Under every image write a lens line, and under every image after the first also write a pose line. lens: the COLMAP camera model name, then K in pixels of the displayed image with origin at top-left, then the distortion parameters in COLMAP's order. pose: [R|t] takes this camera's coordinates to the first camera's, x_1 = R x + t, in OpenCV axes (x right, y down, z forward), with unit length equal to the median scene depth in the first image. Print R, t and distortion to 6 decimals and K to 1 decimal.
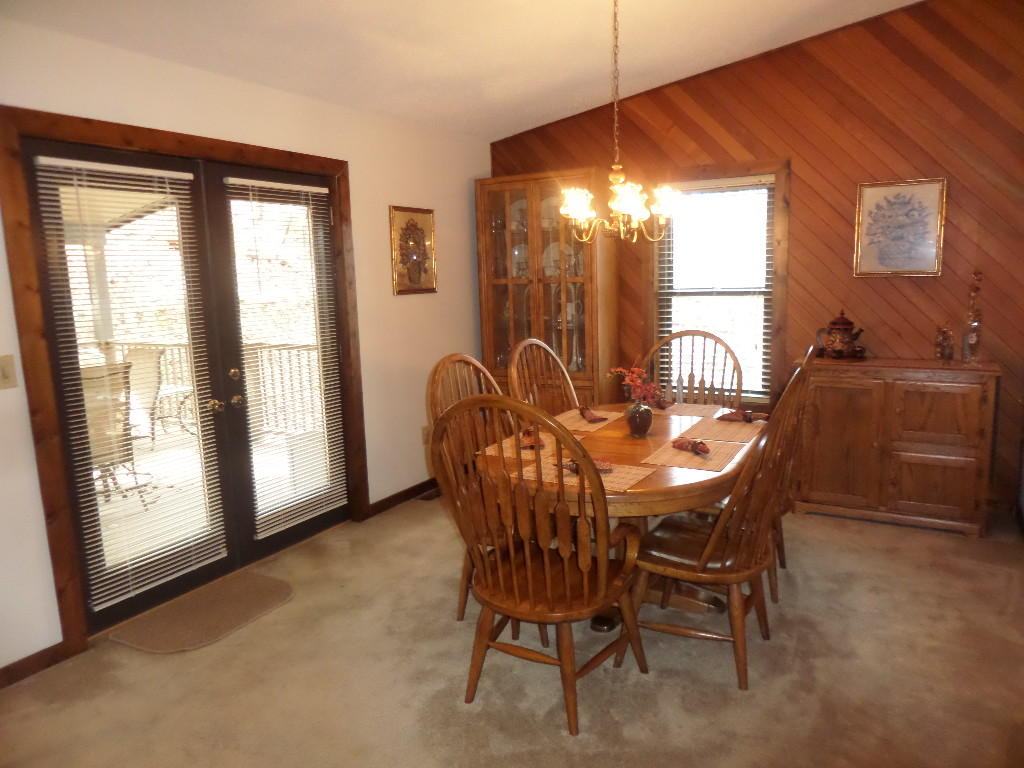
lens RADIAL K [[729.1, 0, 514.8], [0, 729.1, 377.1], [0, 0, 1]] dist [-0.011137, 0.006158]
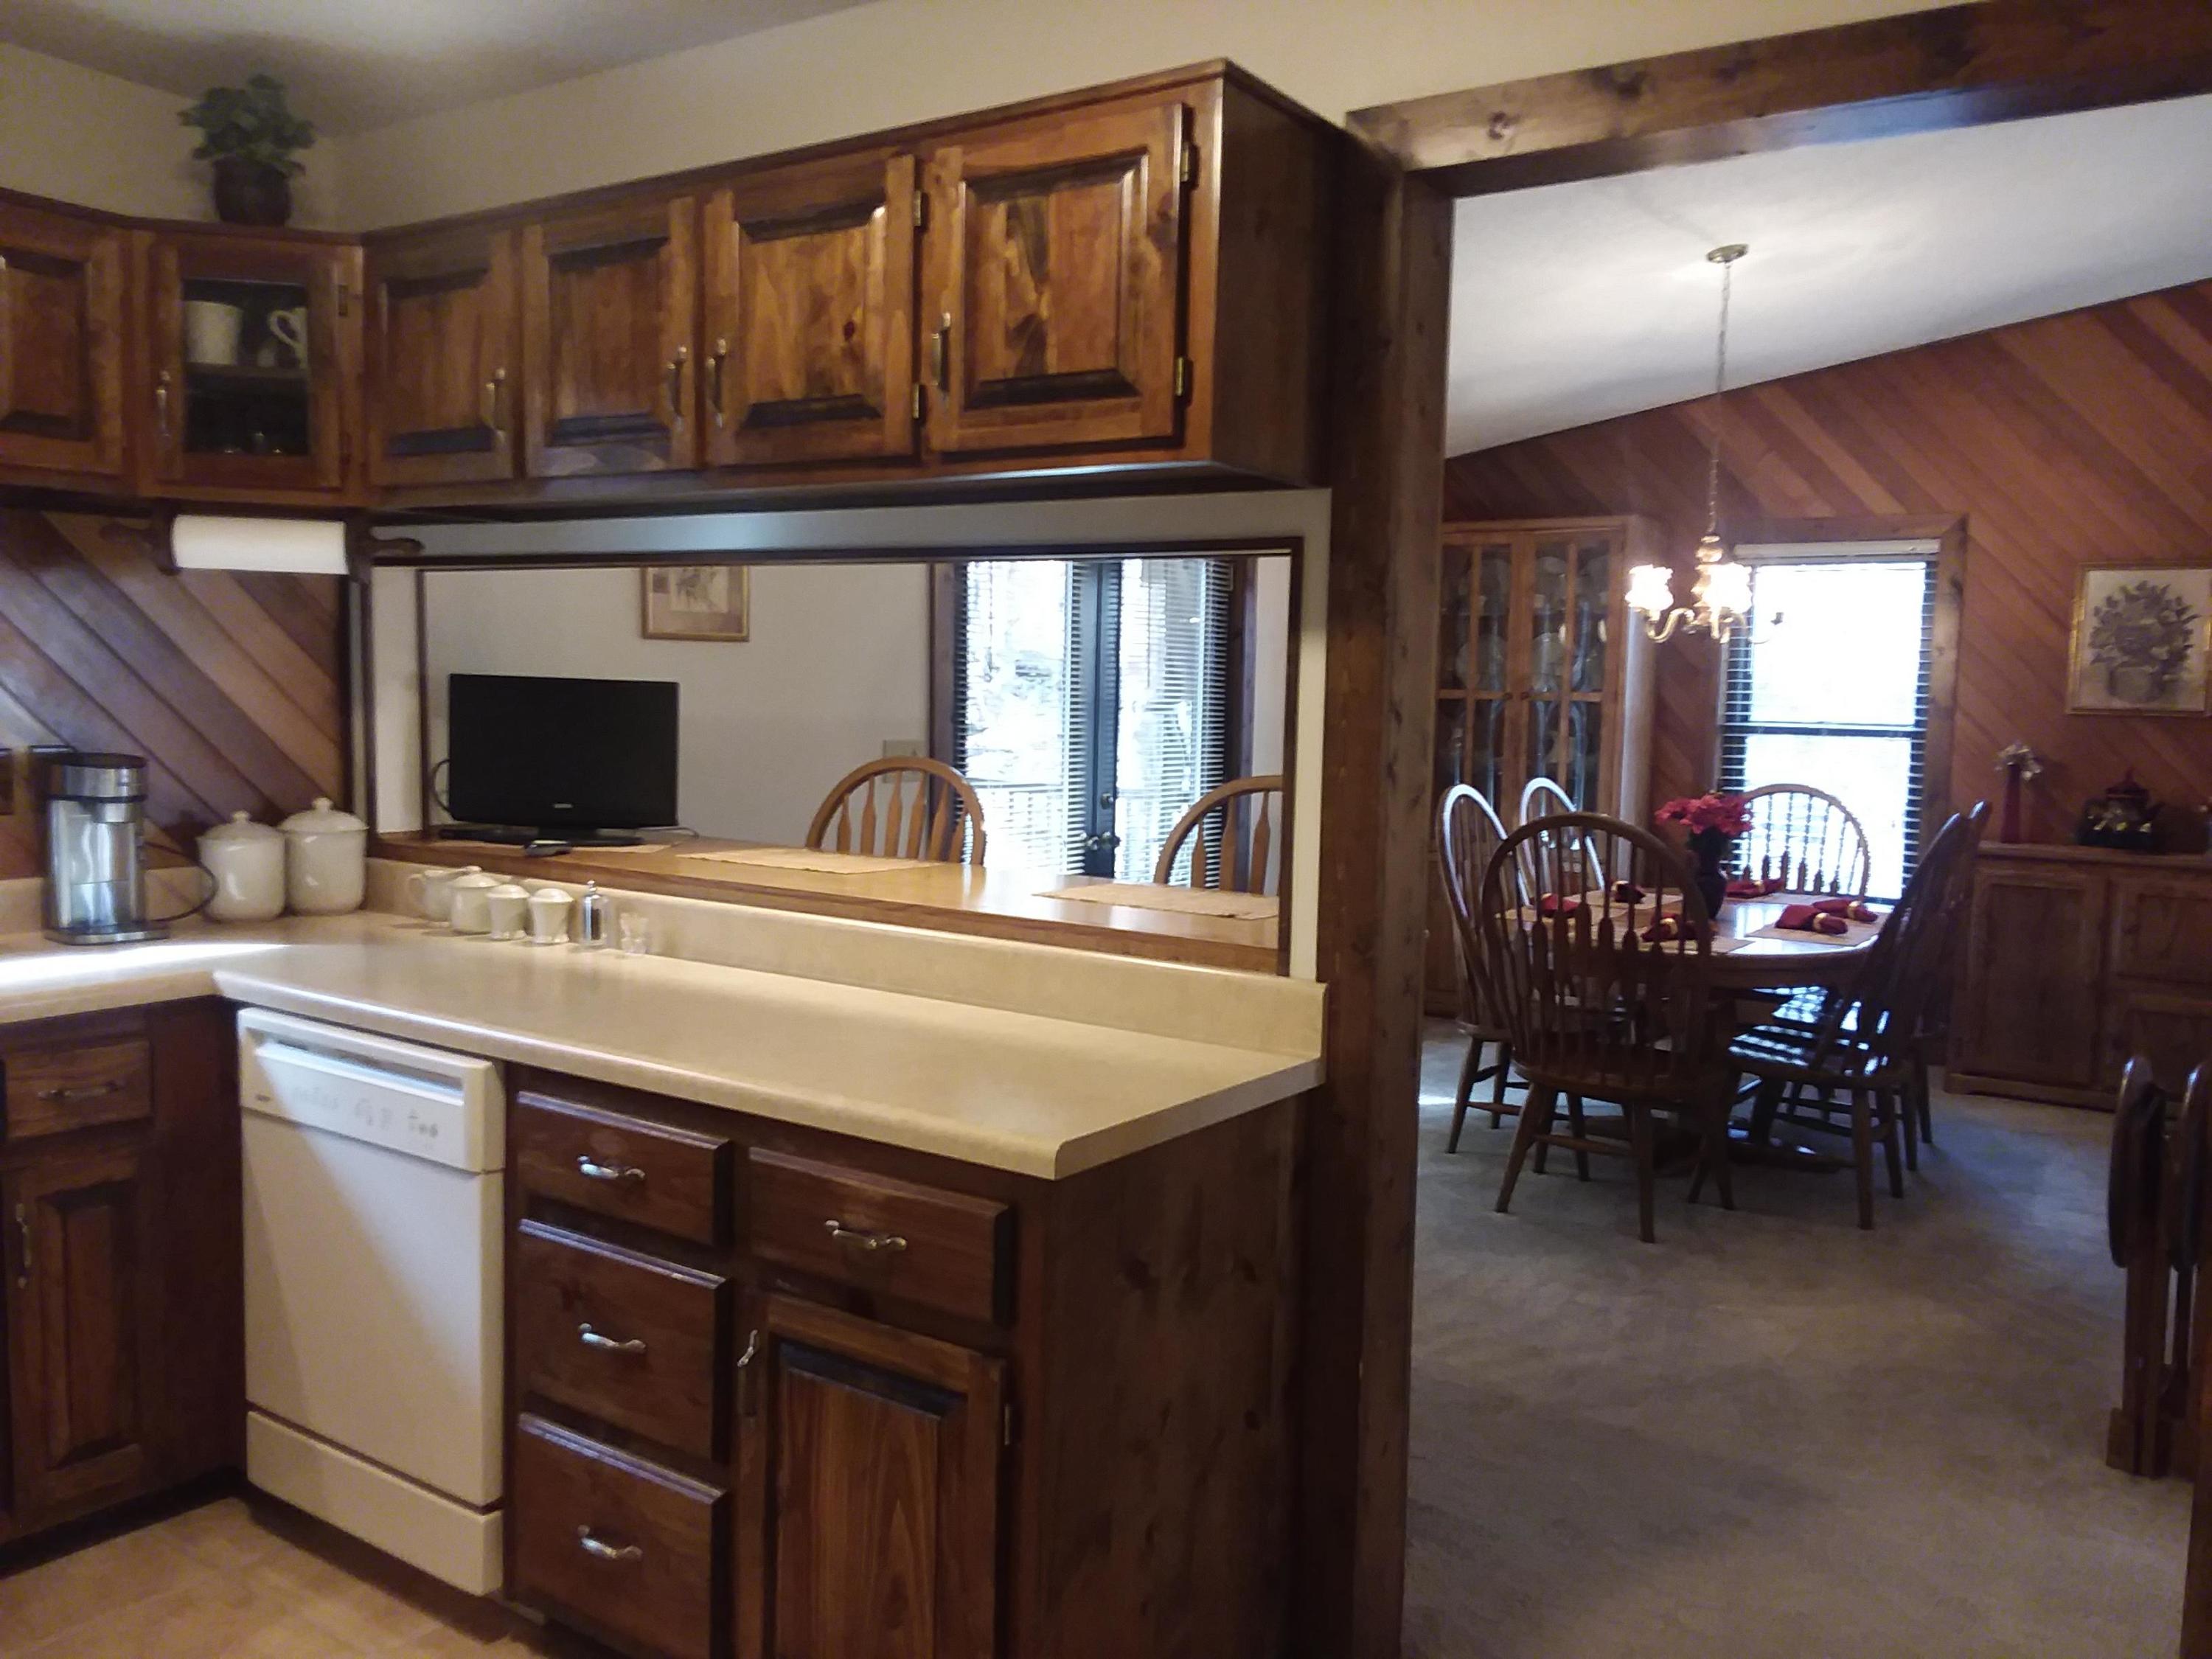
lens RADIAL K [[1747.8, 0, 1104.3], [0, 1747.8, 850.8], [0, 0, 1]] dist [0.006815, -0.011579]
pose [[0.993409, 0.058661, -0.098480, -0.174707], [-0.063328, 0.996980, -0.044947, 0.089549], [0.095546, 0.050887, 0.994123, -0.502787]]
